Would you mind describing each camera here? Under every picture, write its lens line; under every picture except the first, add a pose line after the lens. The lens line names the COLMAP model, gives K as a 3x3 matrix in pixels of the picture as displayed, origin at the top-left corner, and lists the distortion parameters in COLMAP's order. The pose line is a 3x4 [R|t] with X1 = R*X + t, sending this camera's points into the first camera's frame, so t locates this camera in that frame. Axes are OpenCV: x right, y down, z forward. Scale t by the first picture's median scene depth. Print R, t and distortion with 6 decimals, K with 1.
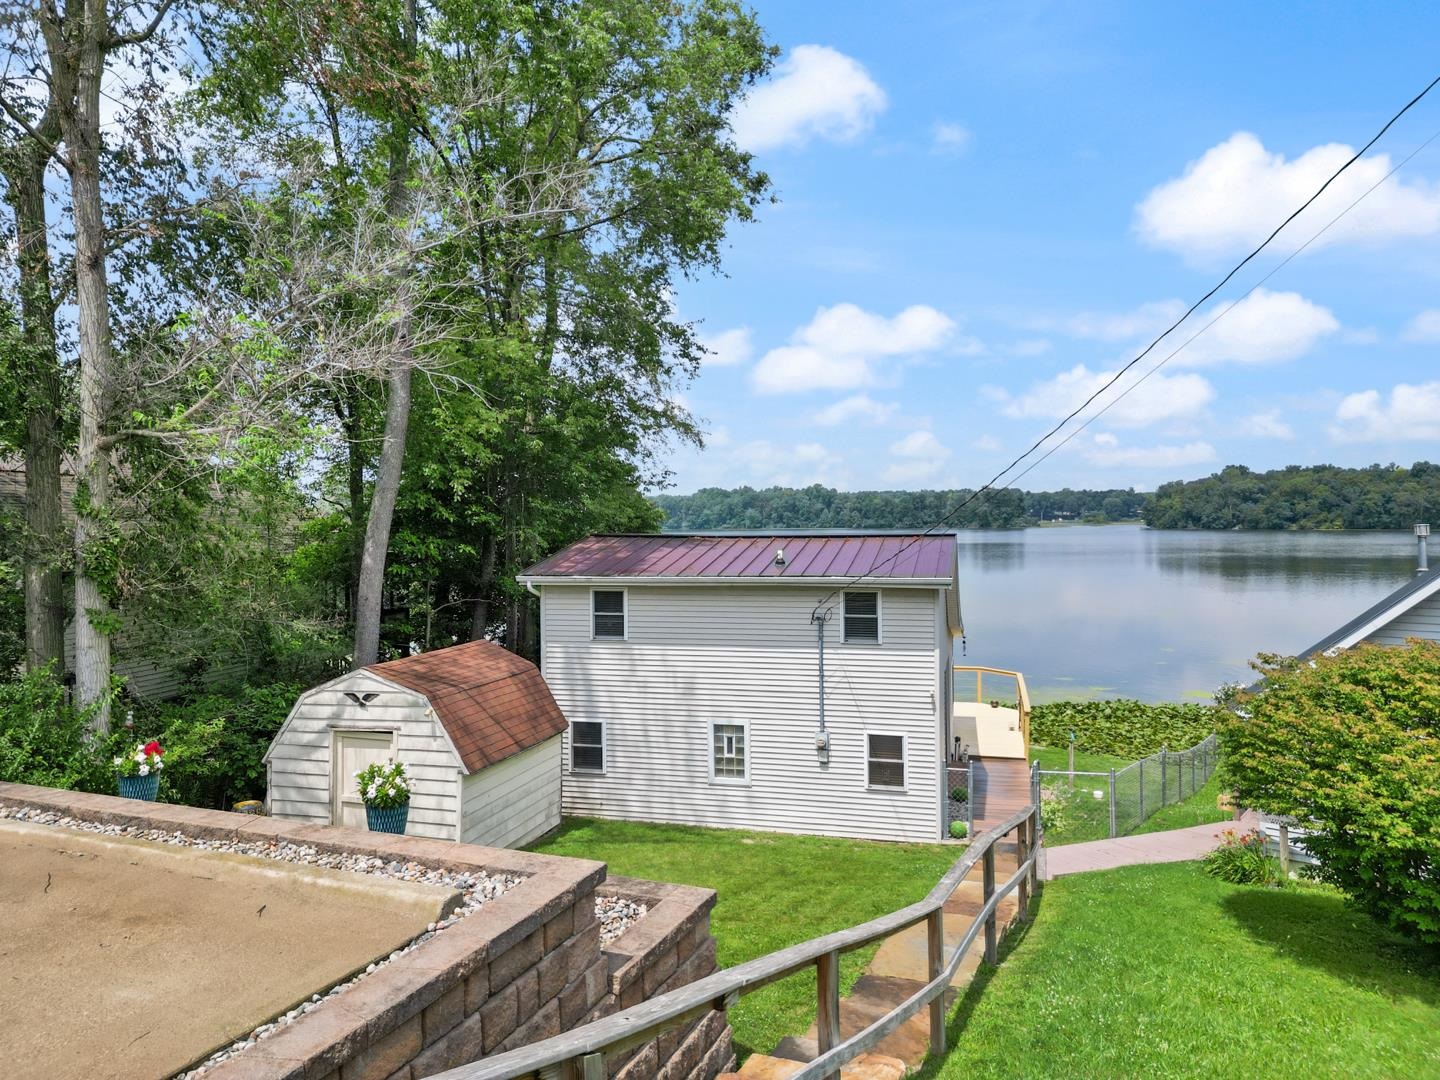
lens RADIAL K [[1008.1, 0, 720.0], [0, 1008.1, 540.0], [0, 0, 1]] dist [0.066710, -0.071010]
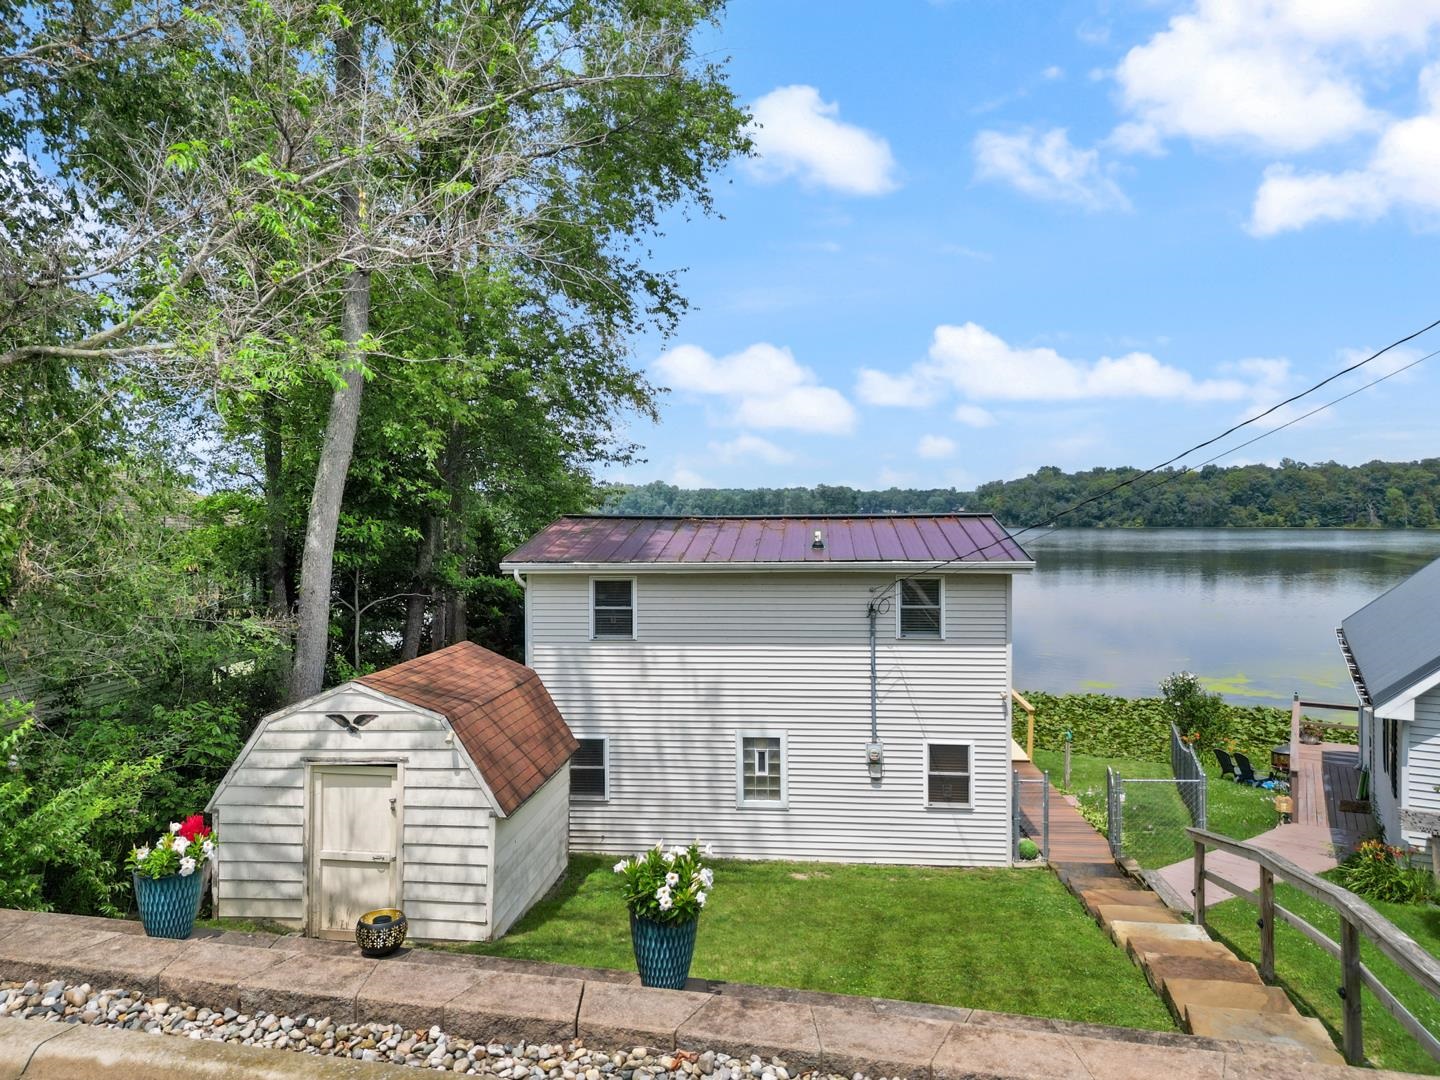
lens RADIAL K [[1015.6, 0, 720.0], [0, 1015.6, 540.0], [0, 0, 1]] dist [0.058504, -0.058809]
pose [[0.986920, -0.000312, 0.161208, -0.166716], [-0.000117, 0.999996, 0.002655, 0.015846], [-0.161208, -0.002639, 0.986917, 0.169666]]
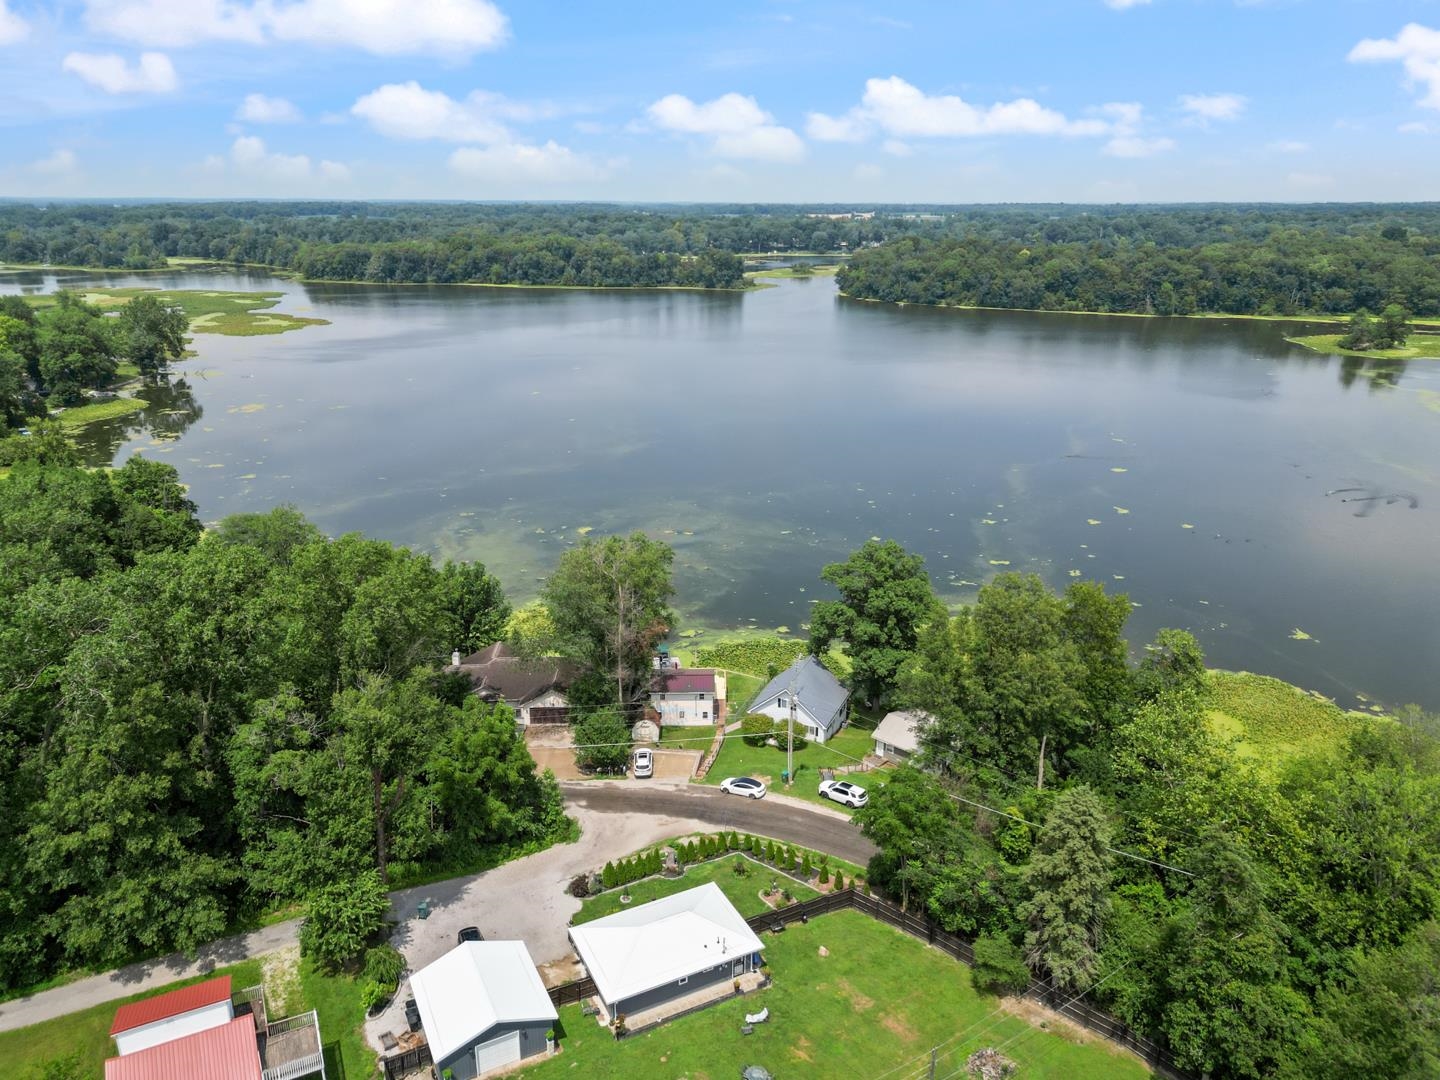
lens RADIAL K [[1008.1, 0, 720.0], [0, 1008.1, 540.0], [0, 0, 1]] dist [0.066710, -0.071010]
pose [[0.964606, -0.073289, 0.253305, -1.424695], [-0.005064, 0.955275, 0.295676, -3.014522], [-0.263646, -0.286494, 0.921093, -5.144393]]
